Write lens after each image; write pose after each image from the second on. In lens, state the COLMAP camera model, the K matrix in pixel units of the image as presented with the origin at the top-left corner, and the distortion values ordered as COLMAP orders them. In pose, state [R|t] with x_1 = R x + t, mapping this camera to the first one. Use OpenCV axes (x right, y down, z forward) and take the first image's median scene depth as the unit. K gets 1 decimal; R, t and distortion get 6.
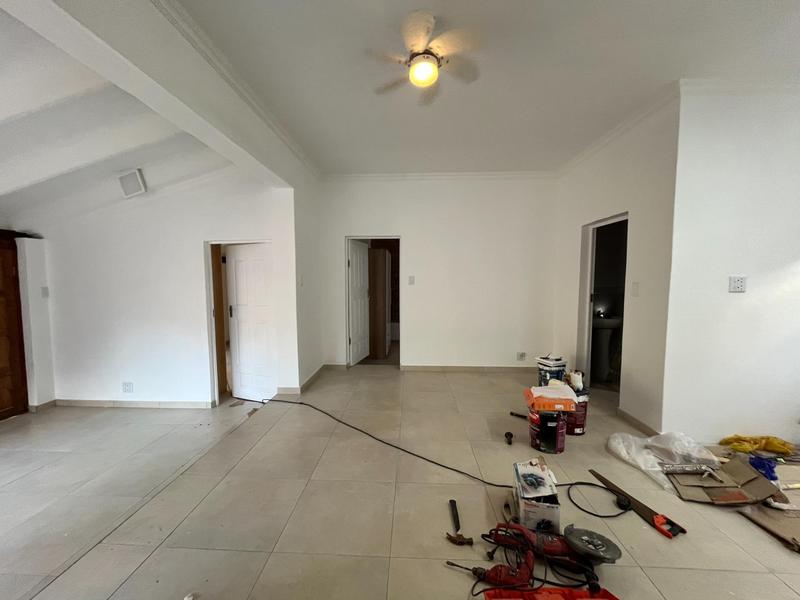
lens RADIAL K [[321.6, 0, 396.1], [0, 321.6, 300.3], [0, 0, 1]] dist [-0.002832, -0.000347]
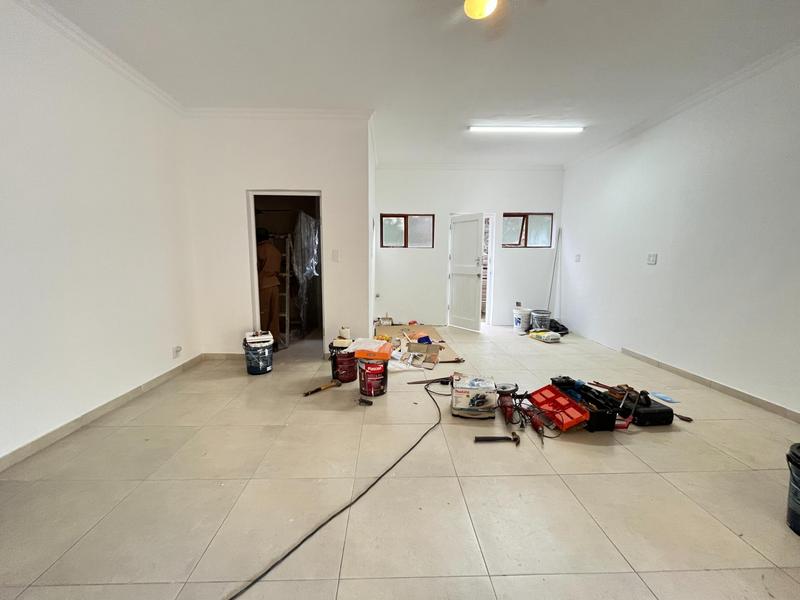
lens RADIAL K [[328.9, 0, 396.8], [0, 328.9, 301.8], [0, 0, 1]] dist [-0.000776, -0.000094]
pose [[-0.071315, -0.128633, 0.989125, -0.452377], [0.060883, 0.989239, 0.133038, -0.008555], [-0.995594, 0.069708, -0.062716, 0.664518]]
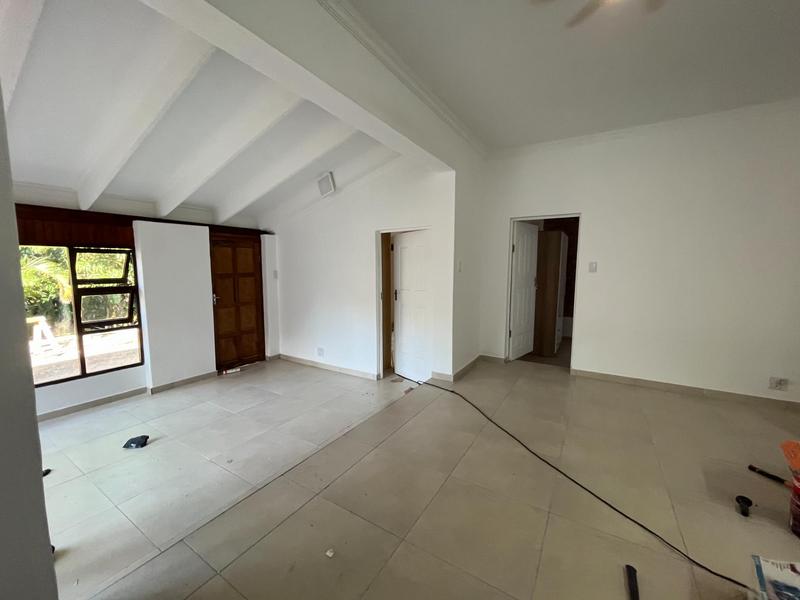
lens RADIAL K [[321.6, 0, 396.1], [0, 321.6, 300.3], [0, 0, 1]] dist [-0.002832, -0.000347]
pose [[0.873552, 0.055084, -0.483603, 0.013416], [-0.035917, 0.998162, 0.048815, -0.000699], [0.485403, -0.025274, 0.873925, 0.058154]]
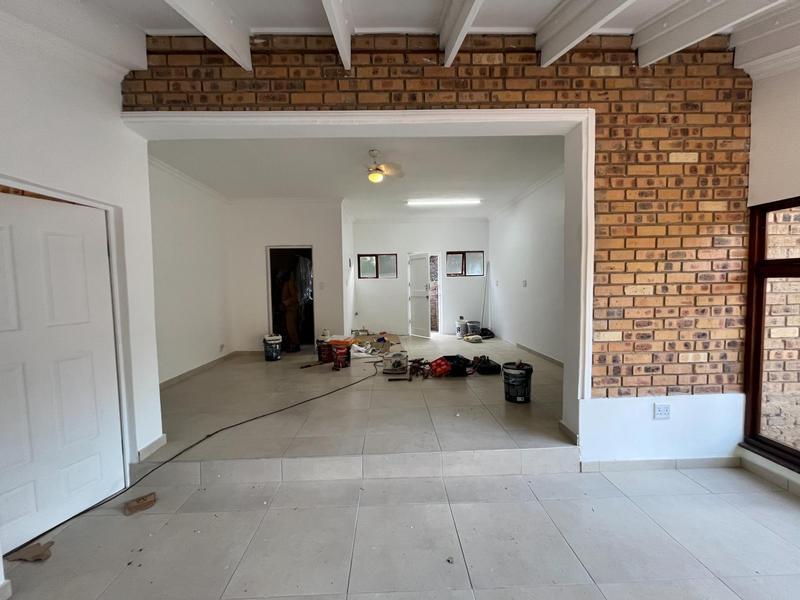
lens RADIAL K [[321.6, 0, 396.1], [0, 321.6, 300.3], [0, 0, 1]] dist [-0.002832, -0.000347]
pose [[-0.073121, -0.044079, 0.996348, -0.995389], [0.083114, 0.995278, 0.050131, -0.003768], [-0.993854, 0.086476, -0.069112, 0.534435]]
